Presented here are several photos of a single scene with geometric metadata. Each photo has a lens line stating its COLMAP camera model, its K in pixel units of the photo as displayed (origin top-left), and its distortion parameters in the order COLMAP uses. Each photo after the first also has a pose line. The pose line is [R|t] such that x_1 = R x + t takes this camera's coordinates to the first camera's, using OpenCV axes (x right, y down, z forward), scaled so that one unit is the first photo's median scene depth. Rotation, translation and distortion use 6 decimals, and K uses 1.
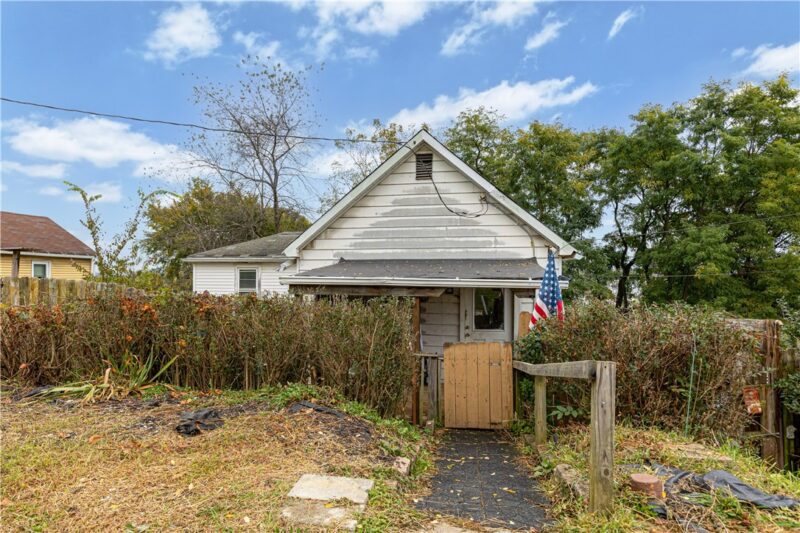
lens RADIAL K [[446.0, 0, 400.7], [0, 446.0, 299.8], [0, 0, 1]] dist [0.001262, 0.004524]
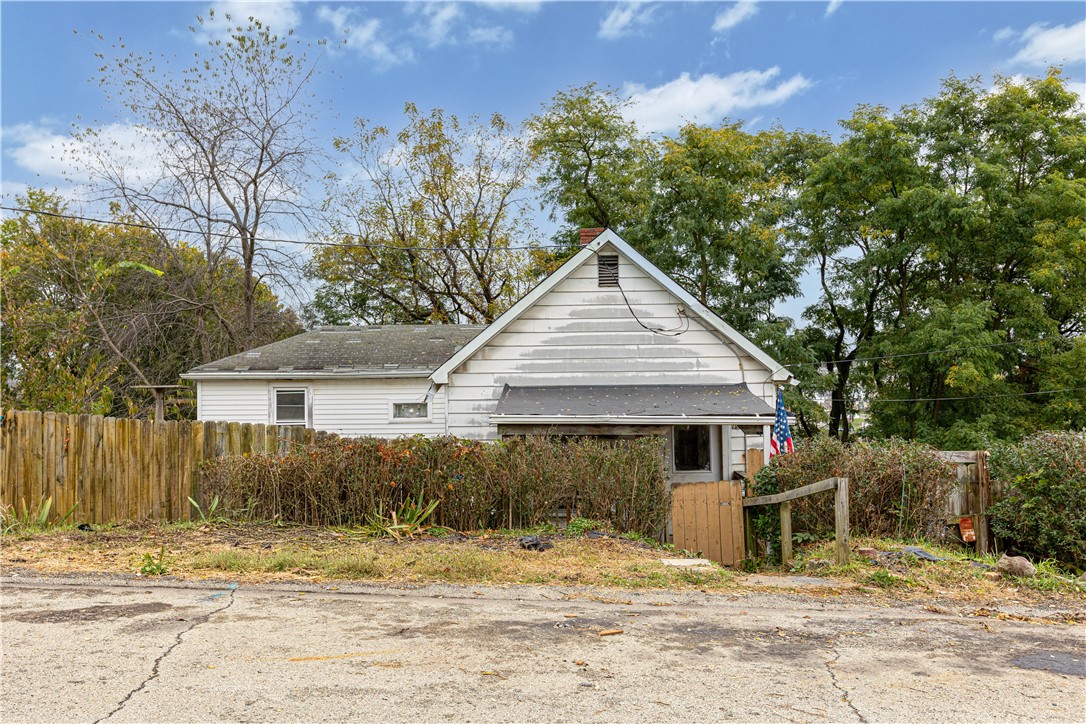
lens RADIAL K [[936.4, 0, 537.2], [0, 936.4, 355.5], [0, 0, 1]] dist [-0.006964, -0.005408]
pose [[0.988454, -0.007686, 0.151323, -0.177986], [0.018602, 0.997313, -0.070854, -0.014437], [-0.150372, 0.072851, 0.985942, -0.345181]]
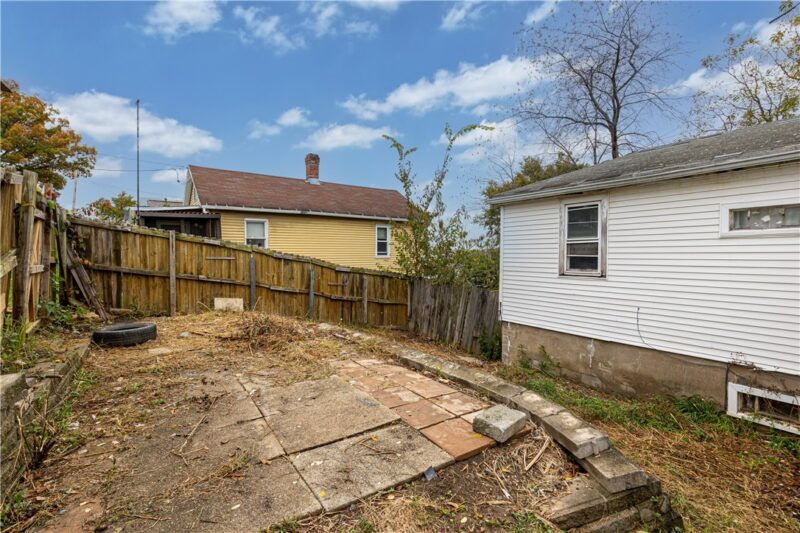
lens RADIAL K [[367.0, 0, 391.7], [0, 367.0, 263.7], [0, 0, 1]] dist [0.003924, 0.000379]
pose [[0.706211, 0.015321, -0.707836, -0.158405], [-0.025943, 0.999654, -0.004247, 0.016472], [0.707526, 0.021363, 0.706364, 0.430237]]
